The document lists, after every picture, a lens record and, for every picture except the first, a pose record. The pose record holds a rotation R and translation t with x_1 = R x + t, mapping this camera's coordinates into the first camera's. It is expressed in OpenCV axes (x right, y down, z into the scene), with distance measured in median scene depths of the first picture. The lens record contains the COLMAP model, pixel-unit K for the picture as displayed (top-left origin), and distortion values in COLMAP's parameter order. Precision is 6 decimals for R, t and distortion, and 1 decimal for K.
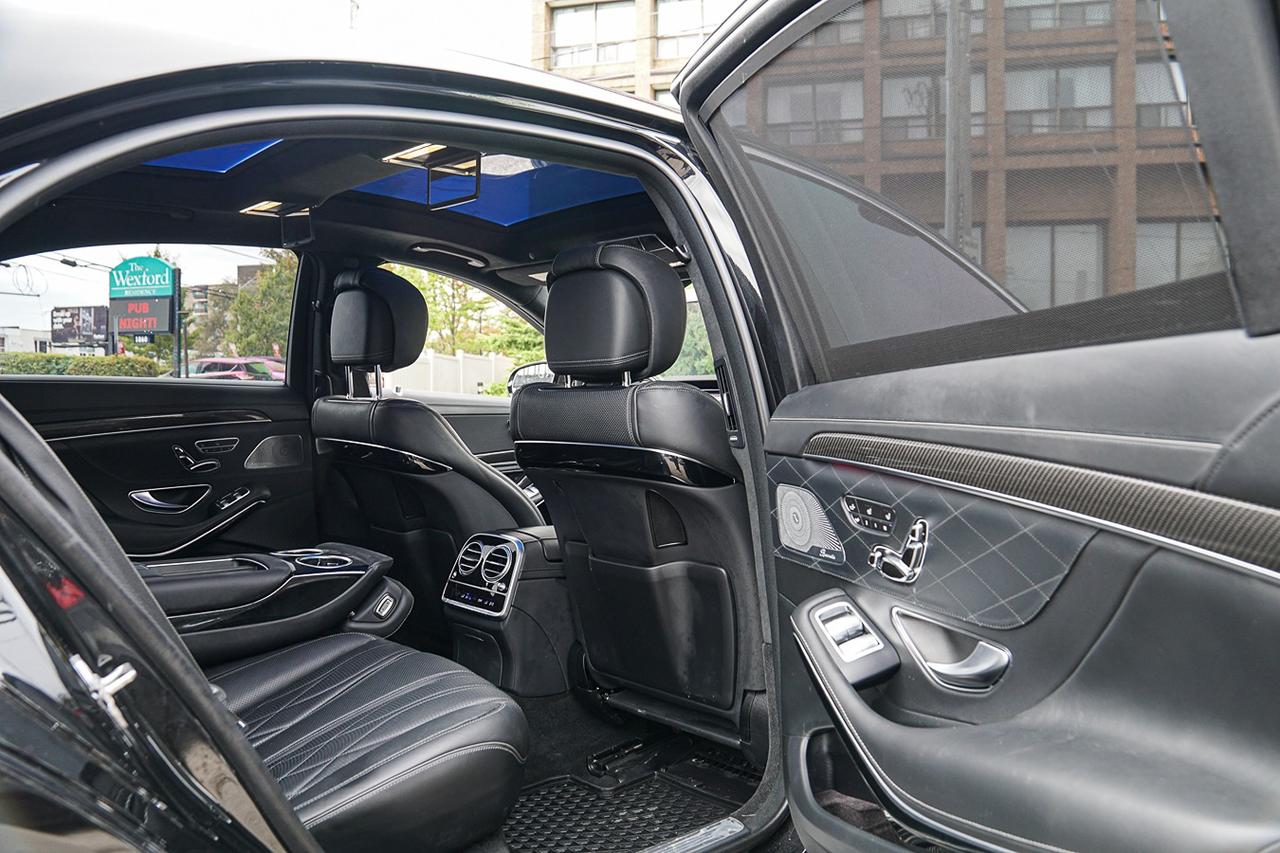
lens RADIAL K [[1002.0, 0, 640.0], [0, 1002.0, 426.5], [0, 0, 1]] dist [-0.149936, 0.114926]
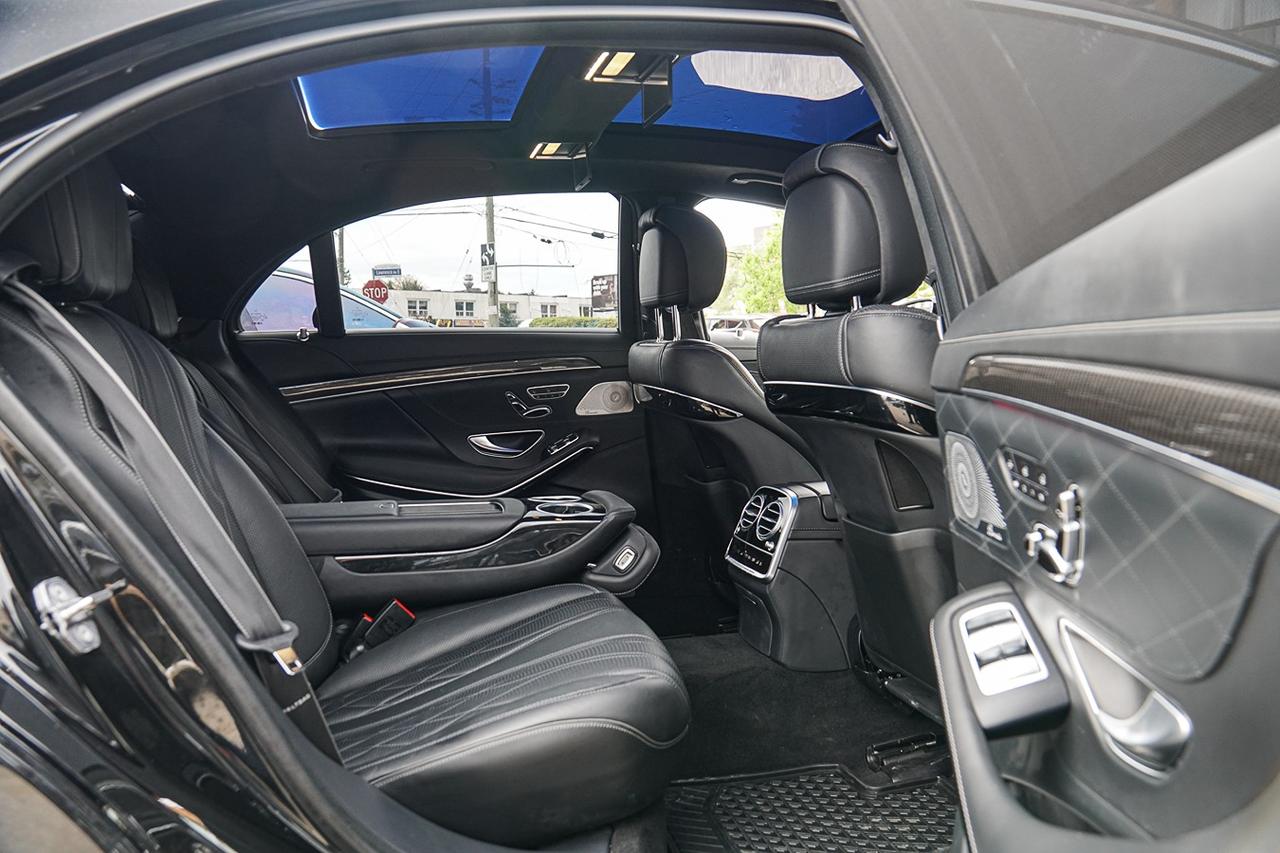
lens RADIAL K [[1002.0, 0, 640.0], [0, 1002.0, 426.5], [0, 0, 1]] dist [-0.149936, 0.114926]
pose [[0.873260, 0.013124, -0.487077, 0.228673], [0.009361, 0.999001, 0.043701, 0.014964], [0.487164, -0.042722, 0.872265, 0.190120]]
